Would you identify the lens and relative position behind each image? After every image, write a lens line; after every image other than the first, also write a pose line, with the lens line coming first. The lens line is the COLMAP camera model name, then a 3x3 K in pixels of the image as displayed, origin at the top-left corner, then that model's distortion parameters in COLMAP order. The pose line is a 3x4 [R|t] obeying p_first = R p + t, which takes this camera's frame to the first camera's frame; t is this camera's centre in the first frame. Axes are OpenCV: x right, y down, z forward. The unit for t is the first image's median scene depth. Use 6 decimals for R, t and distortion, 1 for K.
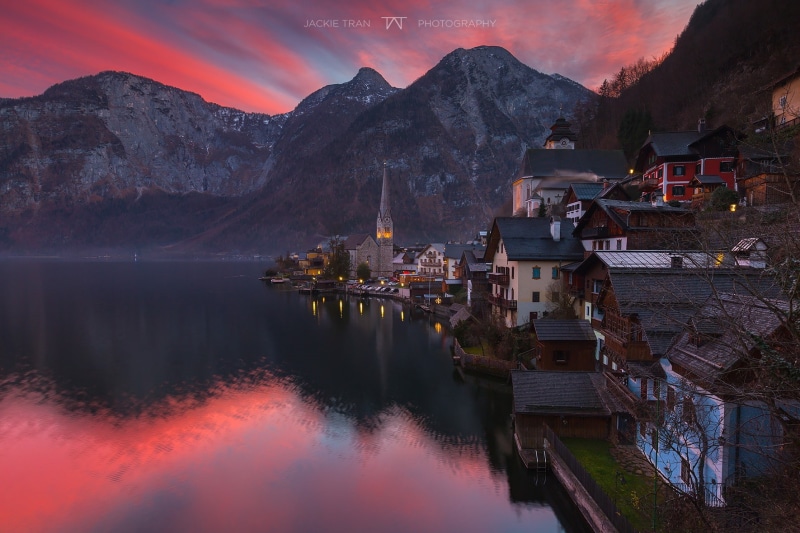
lens RADIAL K [[491.6, 0, 408.2], [0, 491.6, 282.8], [0, 0, 1]] dist [0.005948, -0.002010]
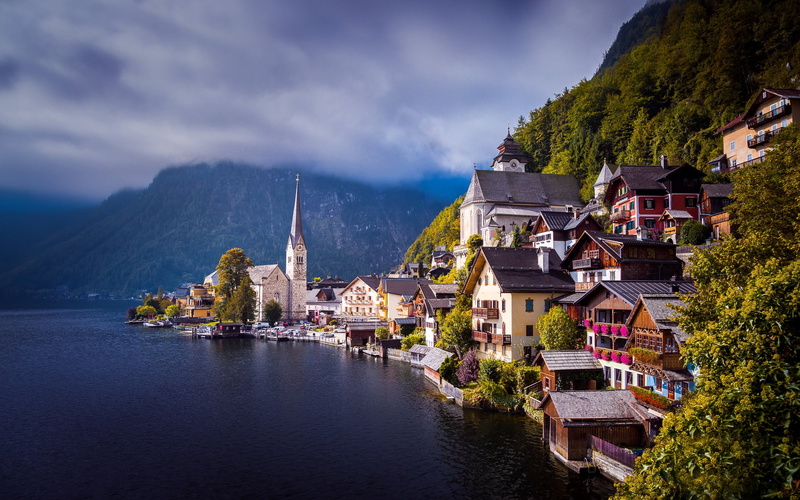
lens RADIAL K [[642.1, 0, 418.7], [0, 642.1, 276.9], [0, 0, 1]] dist [-0.112120, 0.009208]
pose [[0.979164, 0.003540, 0.203039, -0.165477], [0.013308, 0.996580, -0.081551, 0.018759], [-0.202633, 0.082554, 0.975769, -0.144767]]
